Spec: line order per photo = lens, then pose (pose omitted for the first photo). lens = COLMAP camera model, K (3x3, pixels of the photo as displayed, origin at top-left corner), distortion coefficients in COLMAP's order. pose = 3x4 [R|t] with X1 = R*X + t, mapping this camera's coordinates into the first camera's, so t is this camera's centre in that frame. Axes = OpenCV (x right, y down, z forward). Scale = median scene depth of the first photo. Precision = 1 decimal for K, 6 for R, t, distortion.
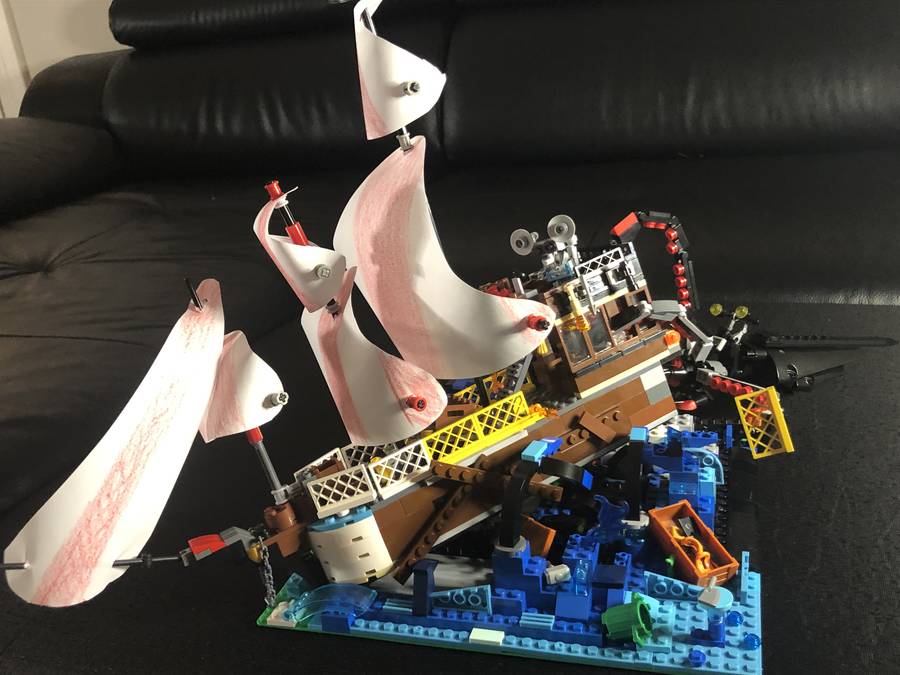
lens RADIAL K [[919.7, 0, 450.0], [0, 919.7, 337.5], [0, 0, 1]] dist [0.268012, -0.750621]
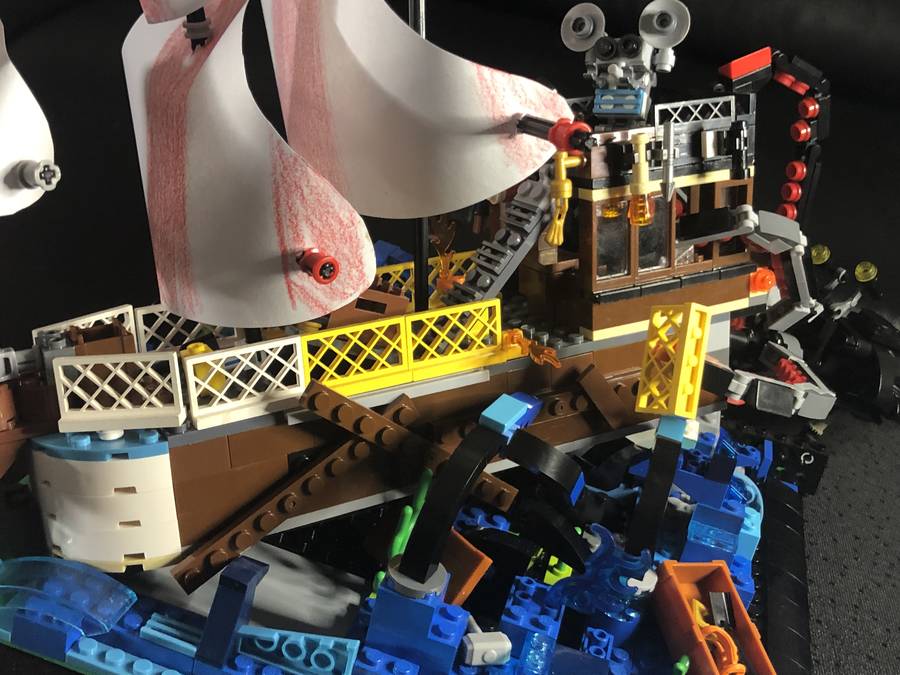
lens RADIAL K [[1132.6, 0, 449.6], [0, 1132.6, 322.5], [0, 0, 1]] dist [0.265102, -0.912369]
pose [[0.949675, 0.269020, 0.160451, -0.055791], [-0.281382, 0.957741, 0.059643, 0.041358], [-0.137626, -0.101790, 0.985240, 0.359855]]
